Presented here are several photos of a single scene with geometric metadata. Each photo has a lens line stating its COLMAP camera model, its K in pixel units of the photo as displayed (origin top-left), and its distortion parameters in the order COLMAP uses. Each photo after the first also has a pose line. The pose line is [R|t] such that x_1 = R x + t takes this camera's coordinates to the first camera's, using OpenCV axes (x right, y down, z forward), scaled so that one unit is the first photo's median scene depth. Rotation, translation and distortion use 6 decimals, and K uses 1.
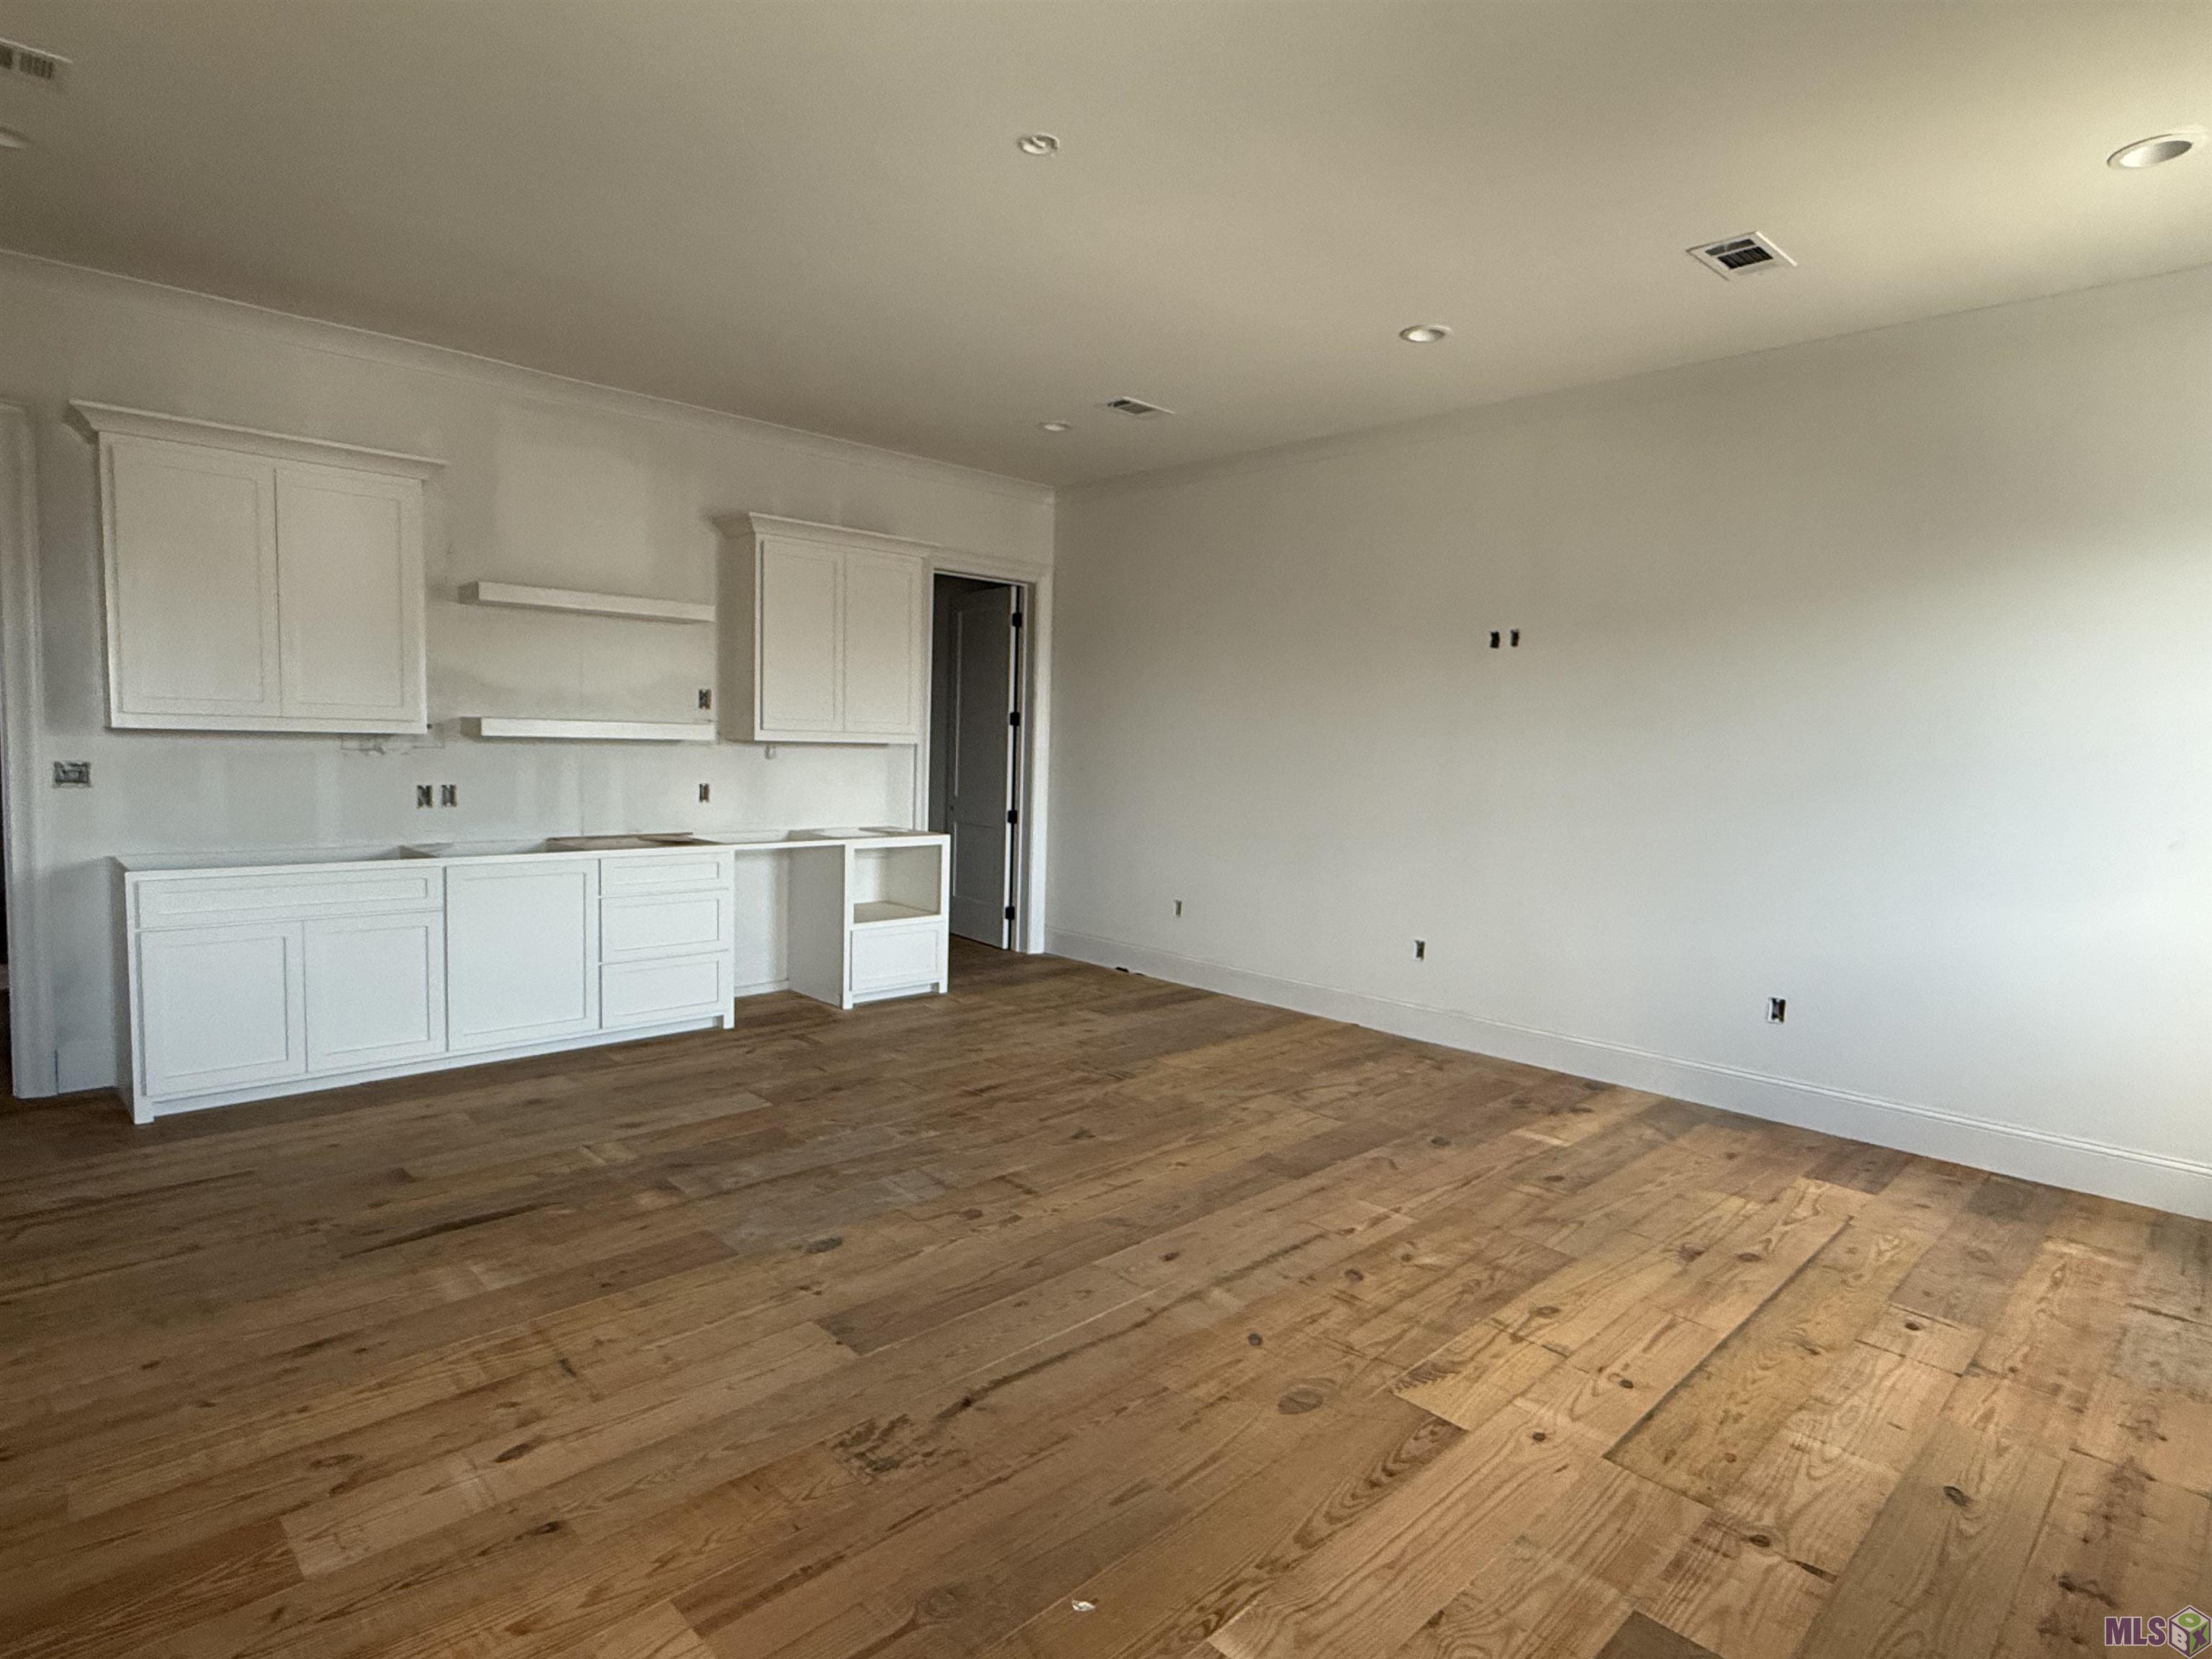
lens RADIAL K [[1166.5, 0, 1107.2], [0, 1166.5, 840.2], [0, 0, 1]] dist [0.000021, 0.001261]
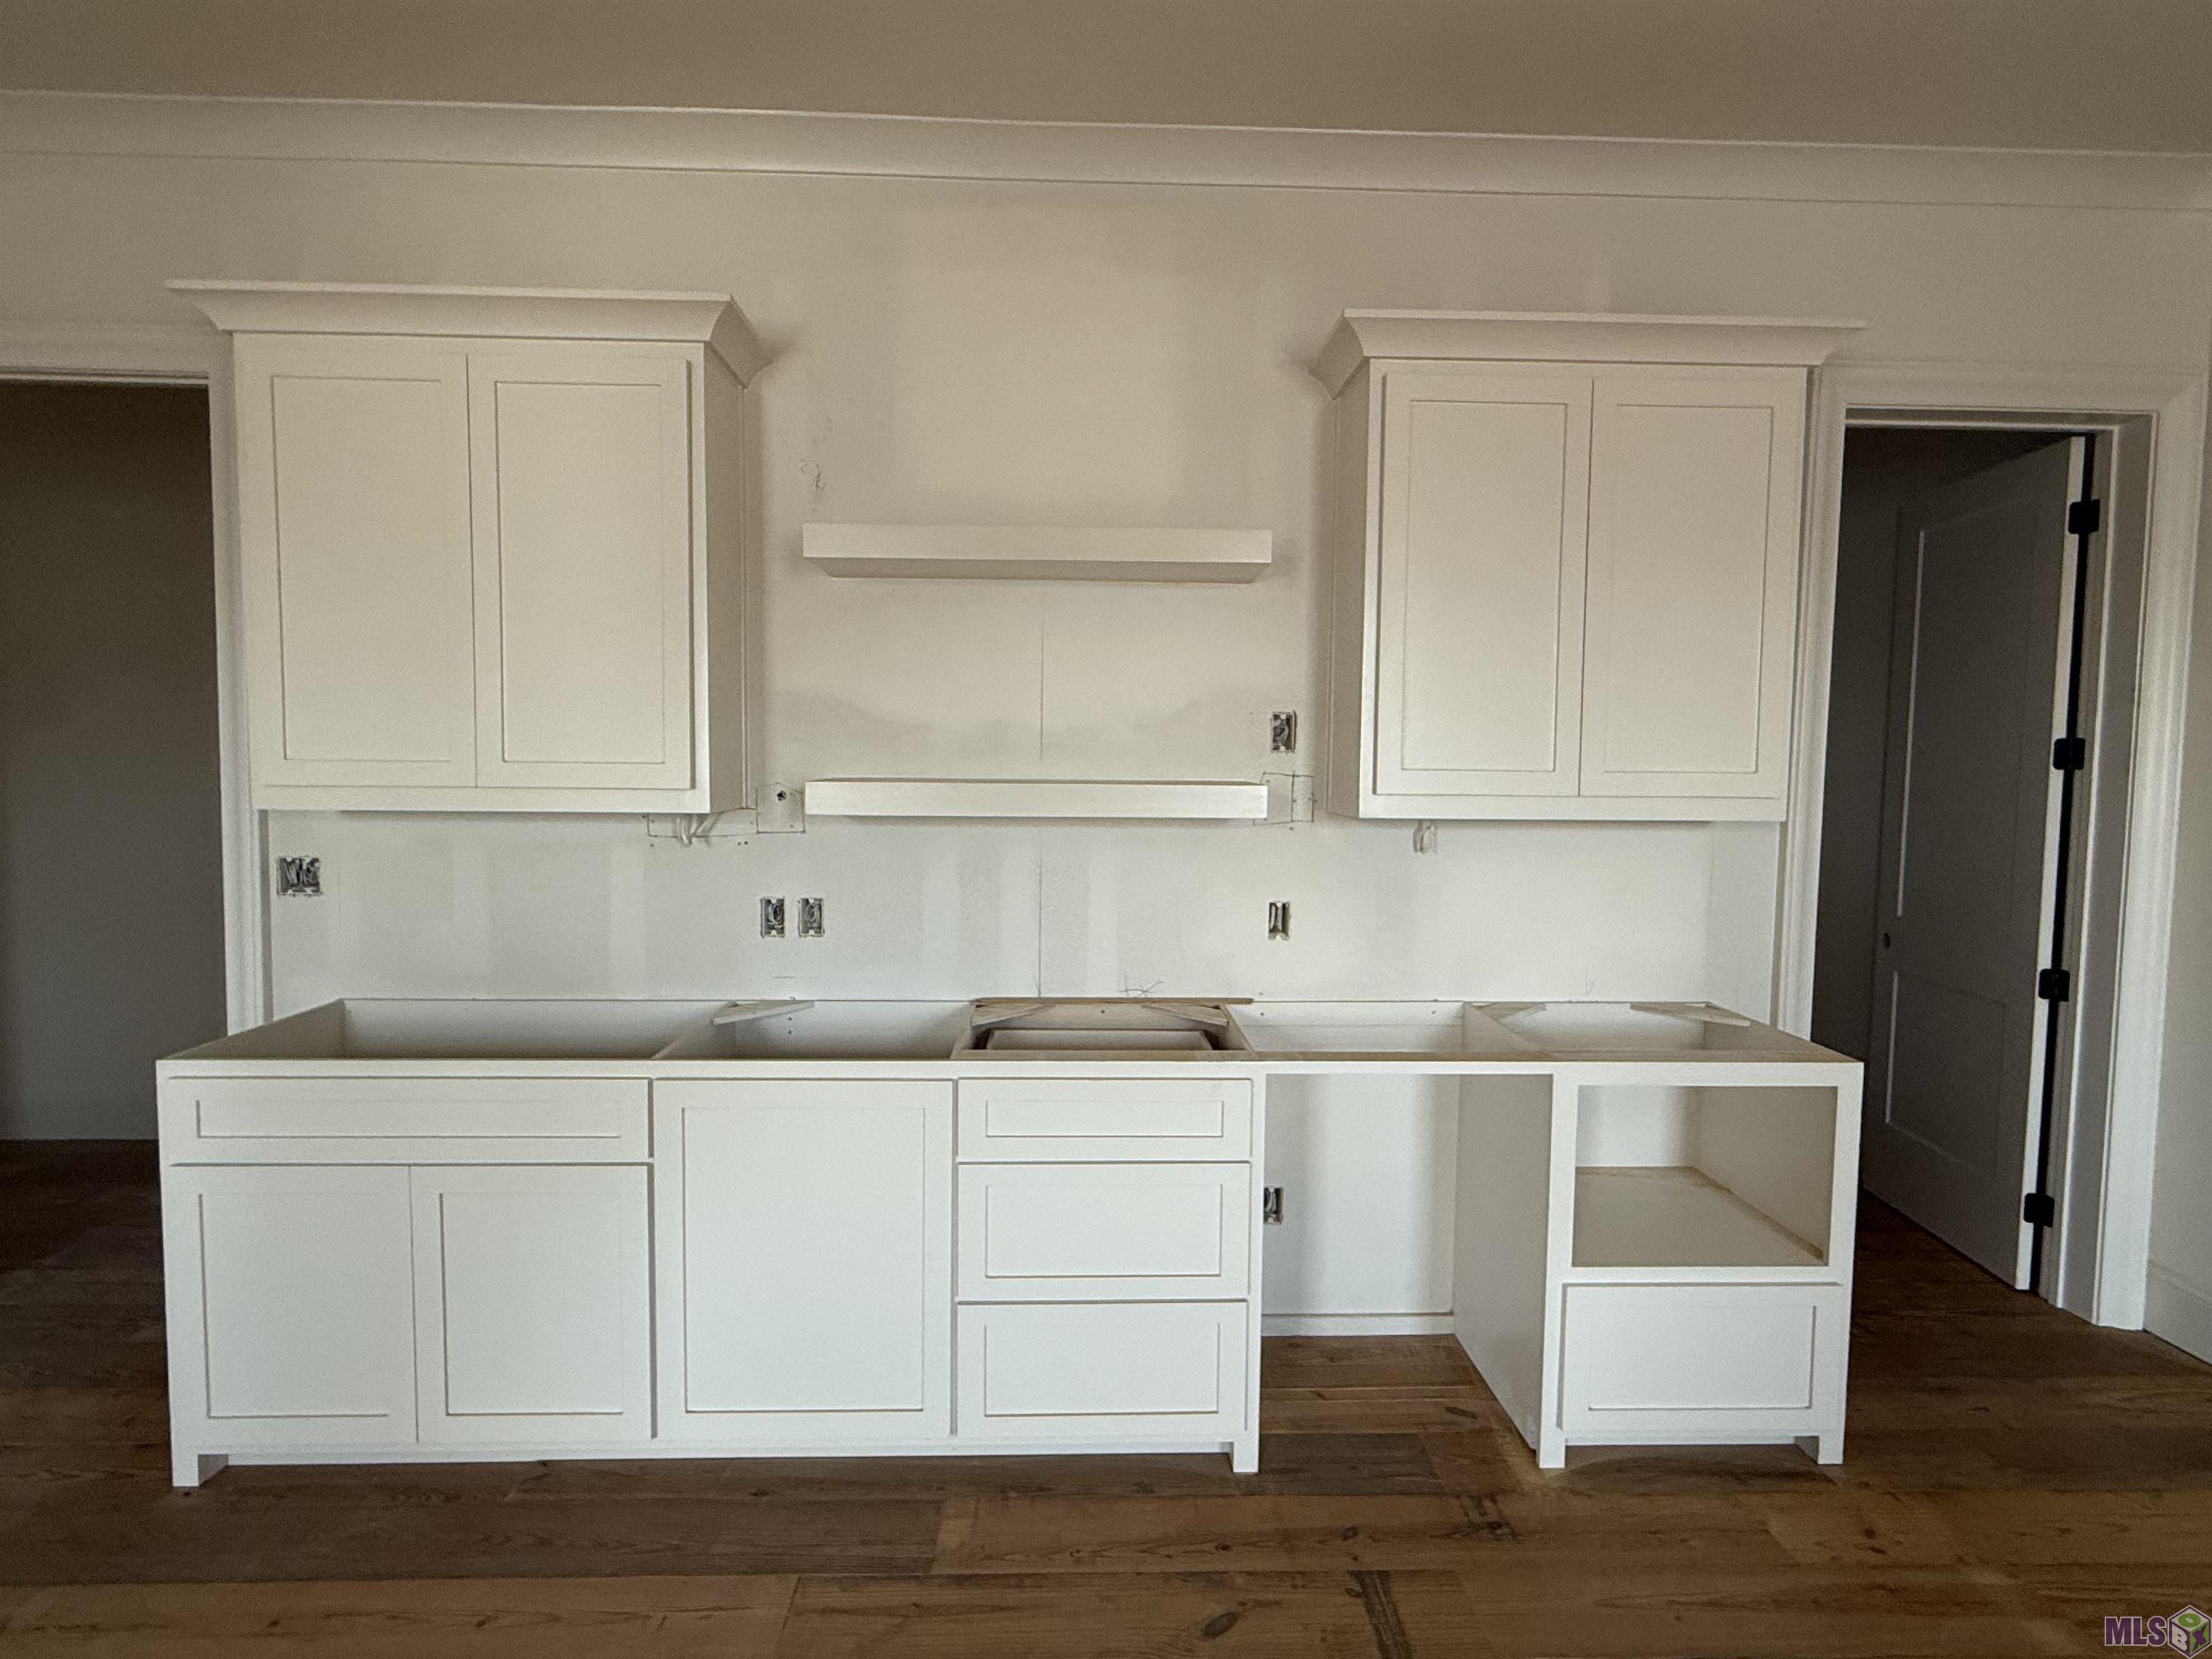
lens RADIAL K [[1166.5, 0, 1107.2], [0, 1166.5, 840.2], [0, 0, 1]] dist [0.000021, 0.001261]
pose [[0.740245, 0.020669, -0.672020, -0.066731], [-0.047389, 0.998645, -0.021486, -0.060259], [0.670665, 0.047751, 0.740221, 0.580833]]
